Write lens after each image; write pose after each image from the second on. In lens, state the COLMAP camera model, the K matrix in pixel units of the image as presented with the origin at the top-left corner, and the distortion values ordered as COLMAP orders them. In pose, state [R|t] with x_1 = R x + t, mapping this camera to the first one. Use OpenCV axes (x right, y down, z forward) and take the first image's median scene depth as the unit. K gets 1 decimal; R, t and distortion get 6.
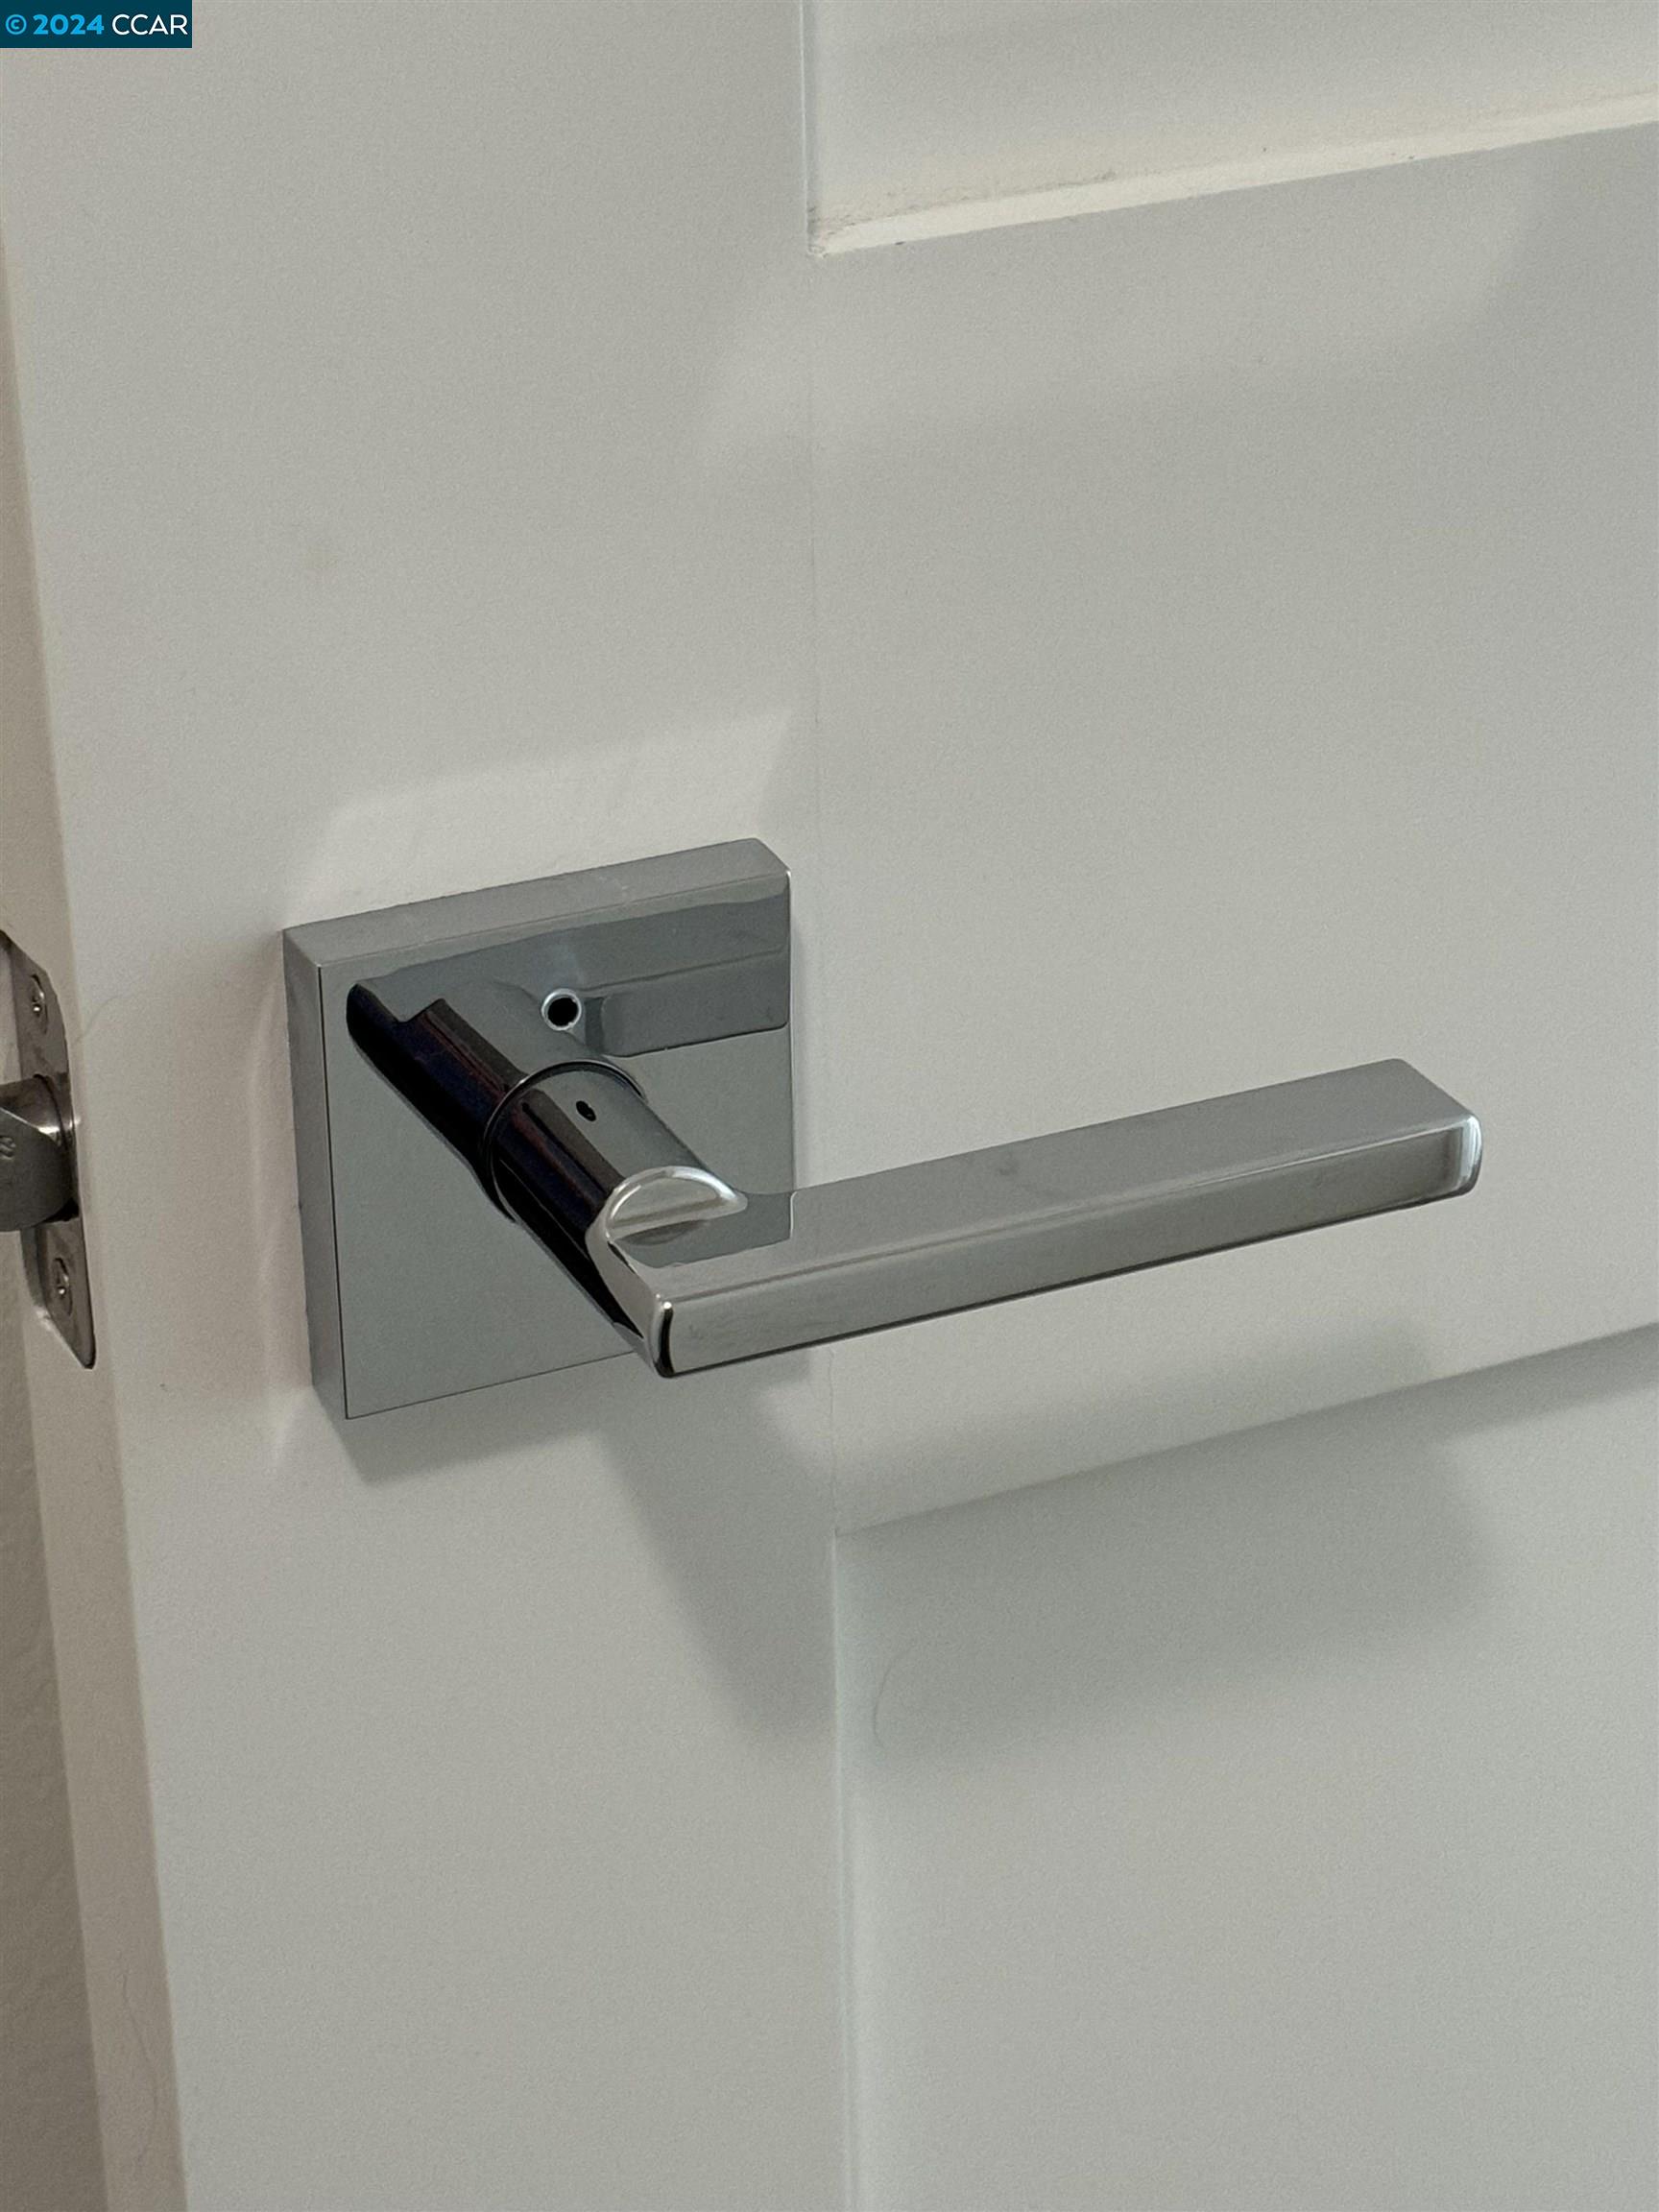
lens RADIAL K [[5036.9, 0, 832.1], [0, 5036.9, 1106.7], [0, 0, 1]] dist [0.048975, 0.000000]
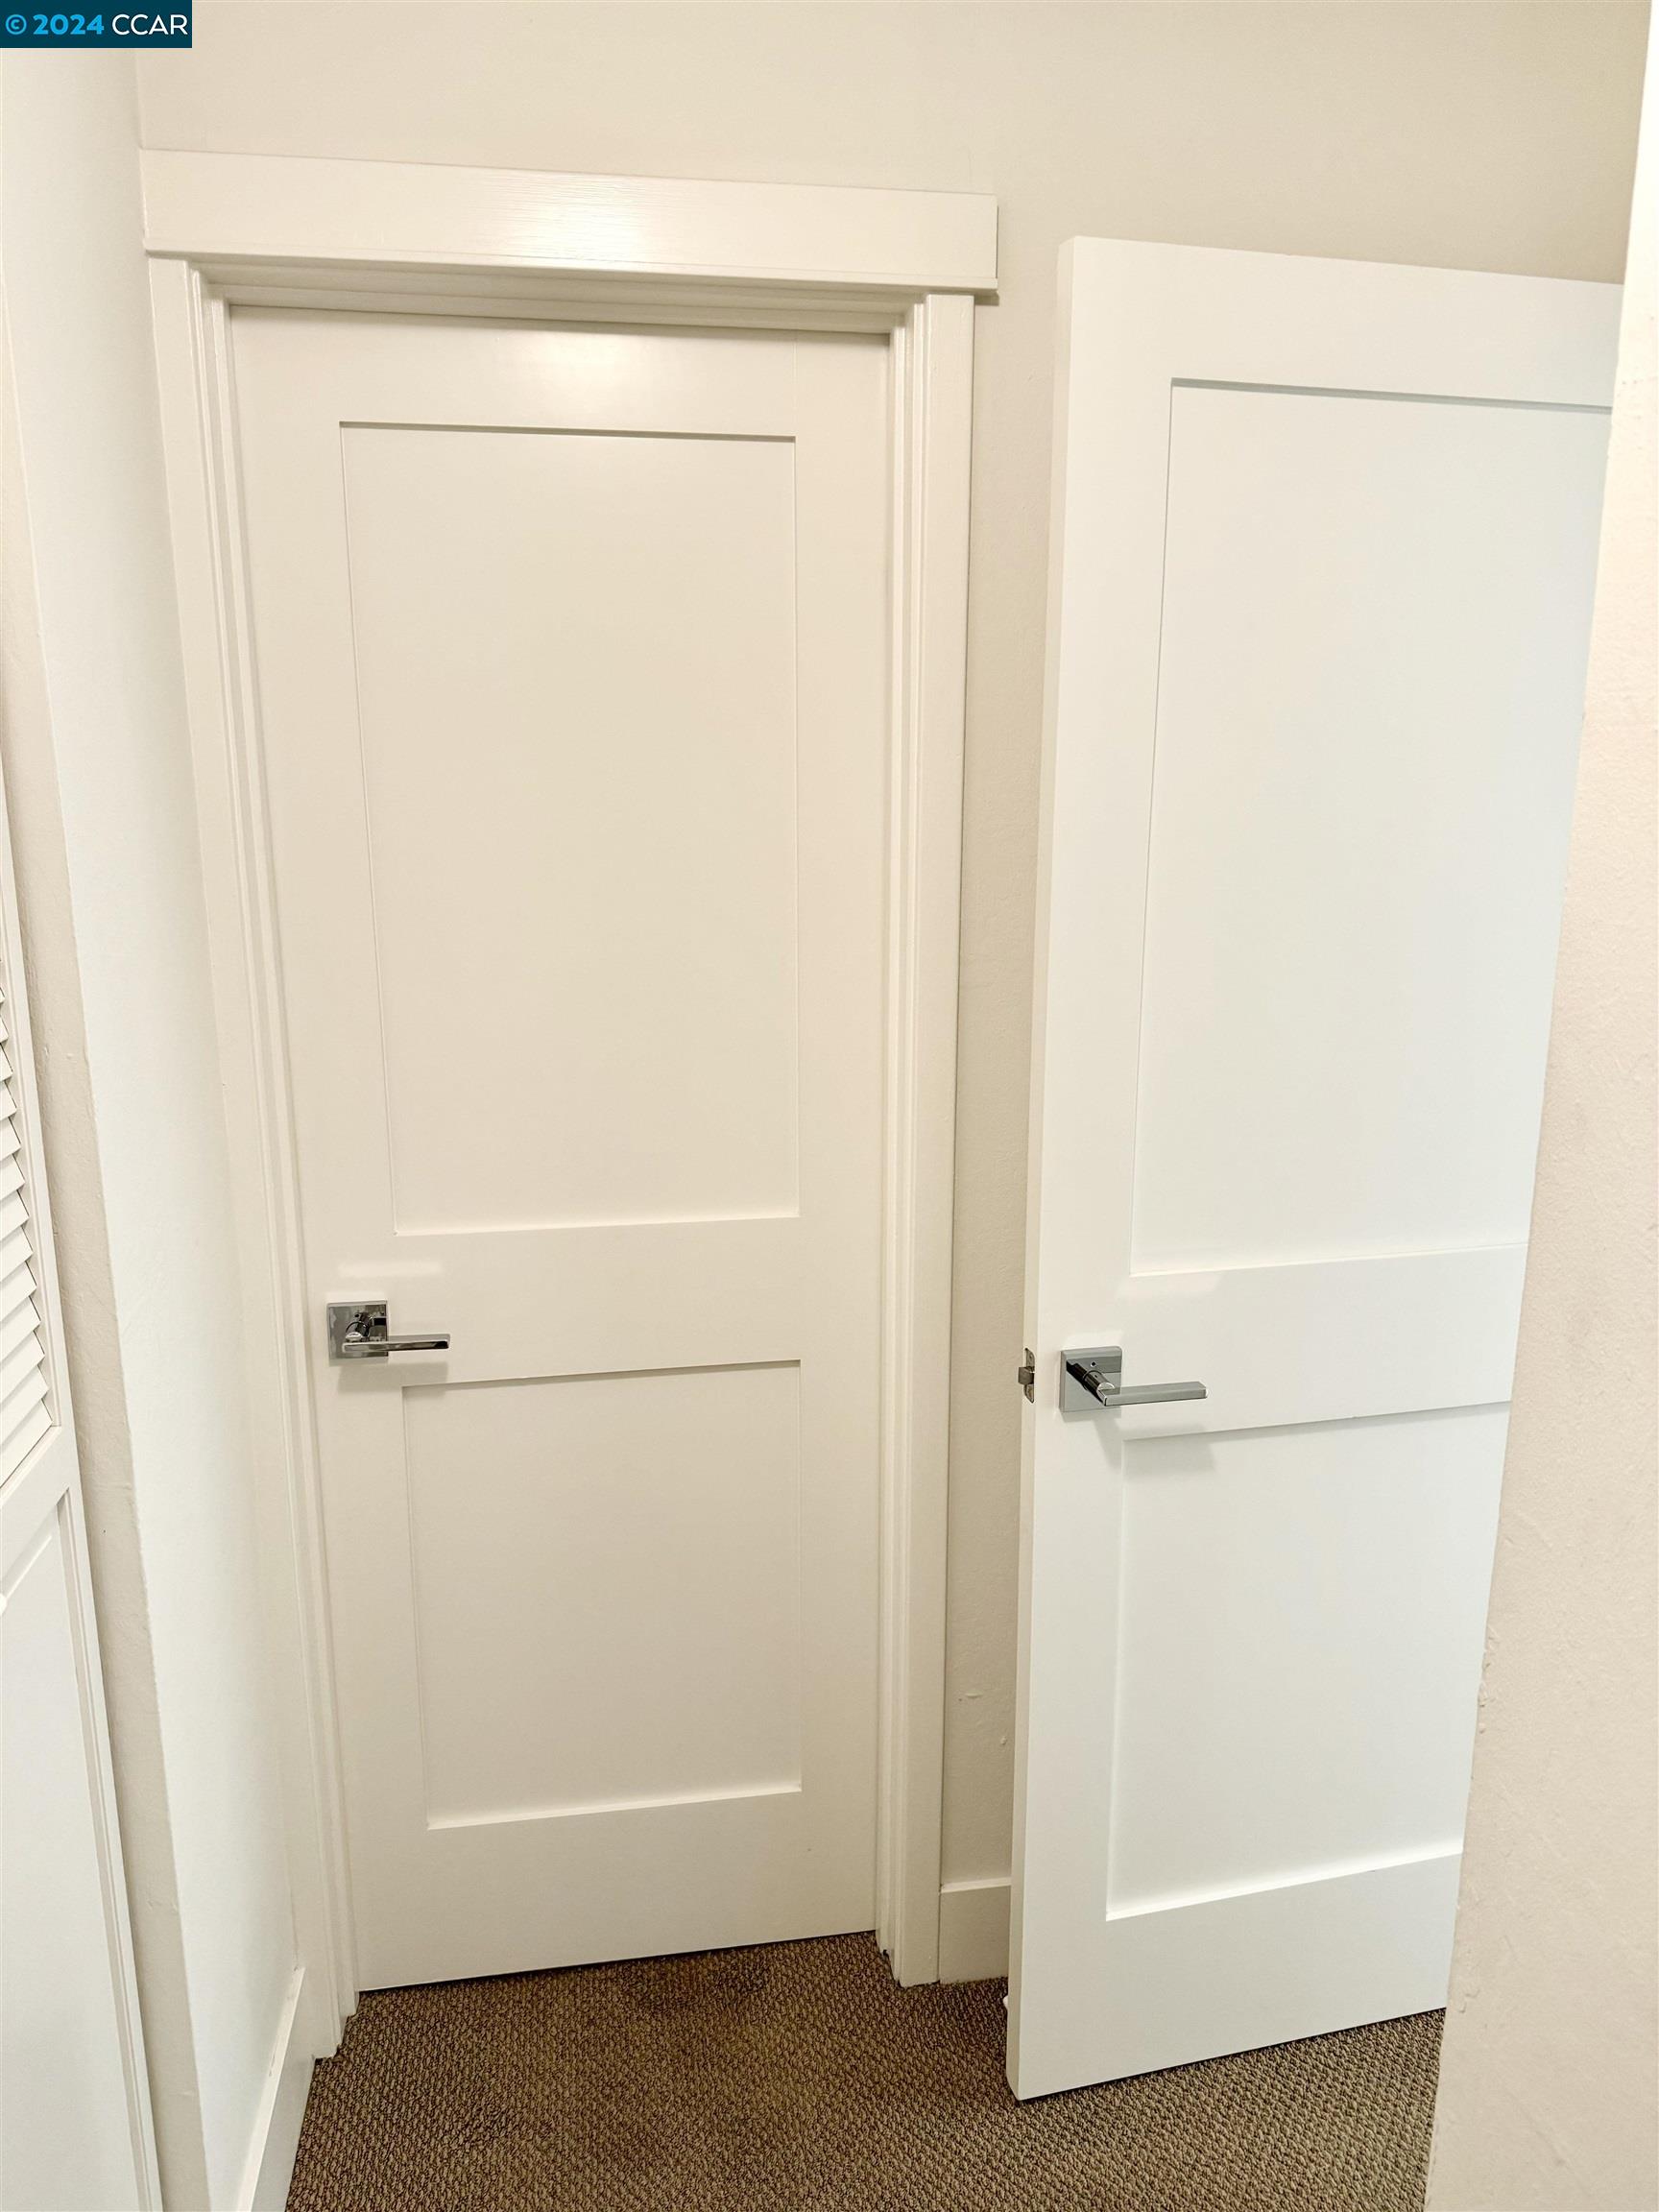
lens RADIAL K [[1563.7, 0, 827.0], [0, 1563.7, 1118.9], [0, 0, 1]] dist [0.046930, -0.049676]
pose [[0.979005, 0.057953, -0.195426, -0.002091], [-0.103779, 0.966884, -0.233163, 0.233810], [0.175442, 0.248549, 0.952598, -1.615101]]
